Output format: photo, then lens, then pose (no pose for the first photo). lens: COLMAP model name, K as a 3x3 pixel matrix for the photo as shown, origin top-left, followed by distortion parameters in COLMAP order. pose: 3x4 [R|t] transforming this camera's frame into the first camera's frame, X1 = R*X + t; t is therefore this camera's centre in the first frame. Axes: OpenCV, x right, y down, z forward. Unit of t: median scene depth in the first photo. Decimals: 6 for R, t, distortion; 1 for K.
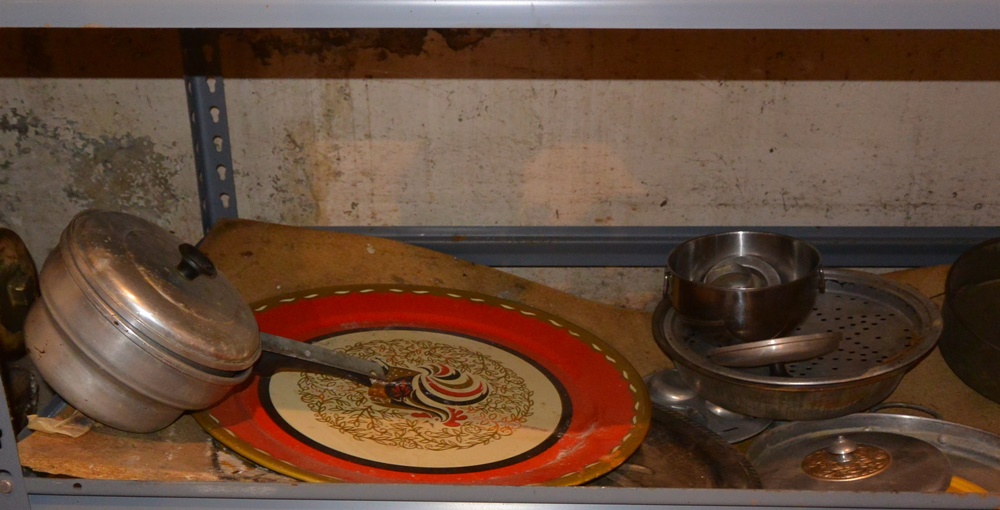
lens RADIAL K [[1112.4, 0, 501.3], [0, 1112.4, 254.7], [0, 0, 1]] dist [-0.002364, 0.000000]
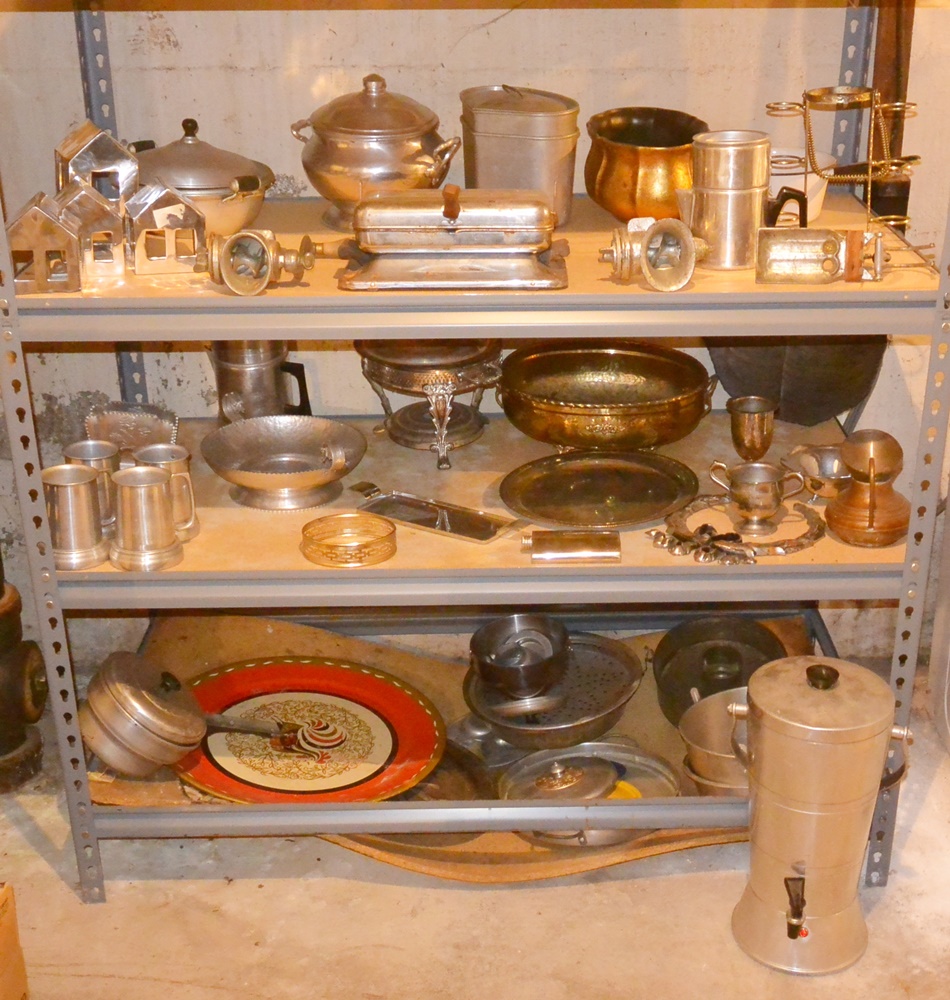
lens RADIAL K [[1410.4, 0, 474.5], [0, 1410.4, 502.6], [0, 0, 1]] dist [0.011907, 0.000000]
pose [[0.999453, -0.026911, 0.019222, 0.150639], [0.026611, 0.999523, 0.015685, -0.253549], [-0.019635, -0.015164, 0.999692, -1.066435]]
